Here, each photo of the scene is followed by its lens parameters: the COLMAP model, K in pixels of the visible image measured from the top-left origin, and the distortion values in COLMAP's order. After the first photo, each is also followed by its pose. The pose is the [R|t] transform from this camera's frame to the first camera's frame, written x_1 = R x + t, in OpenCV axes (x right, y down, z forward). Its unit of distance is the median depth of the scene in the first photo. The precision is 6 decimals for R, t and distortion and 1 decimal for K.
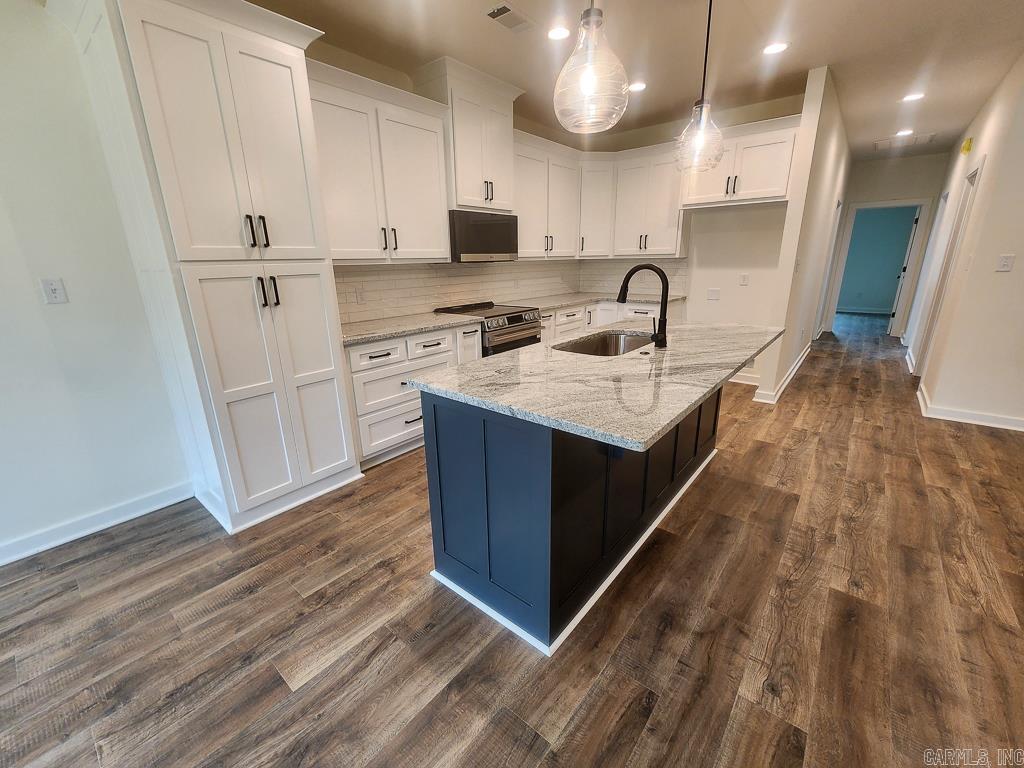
lens RADIAL K [[422.7, 0, 510.3], [0, 422.7, 385.5], [0, 0, 1]] dist [0.000923, -0.000683]
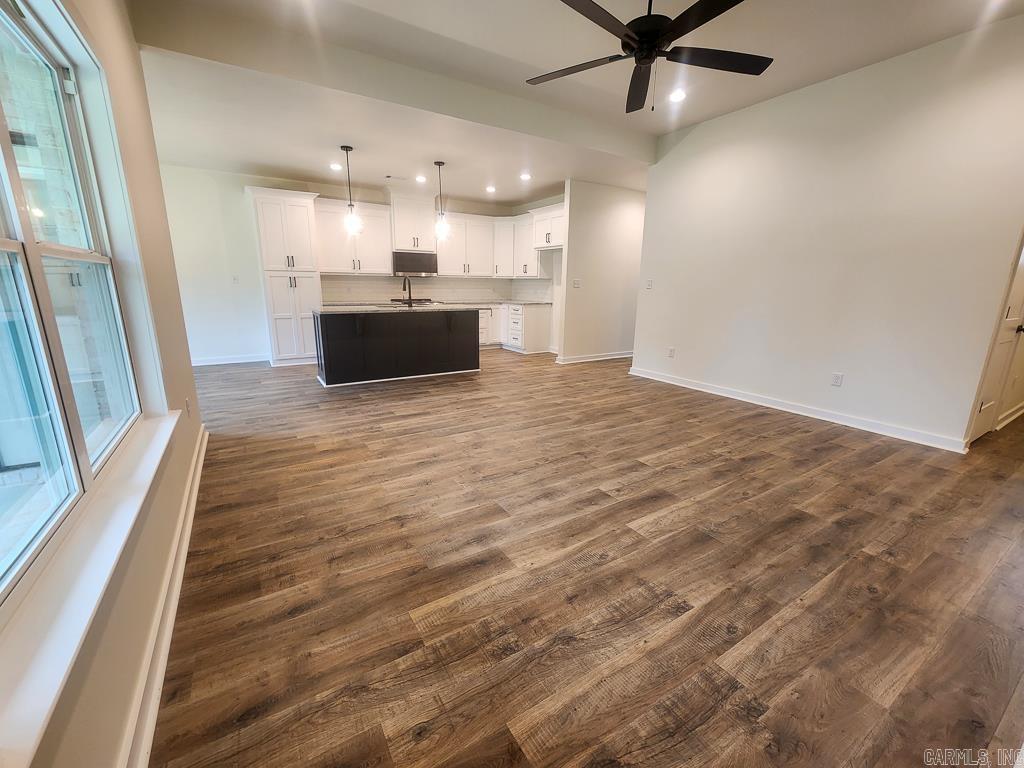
lens RADIAL K [[422.7, 0, 510.3], [0, 422.7, 385.5], [0, 0, 1]] dist [0.000923, -0.000683]
pose [[0.949203, 0.103326, -0.297215, 1.265397], [-0.119365, 0.992187, -0.036281, 0.290426], [0.291144, 0.069915, 0.954121, -0.906794]]
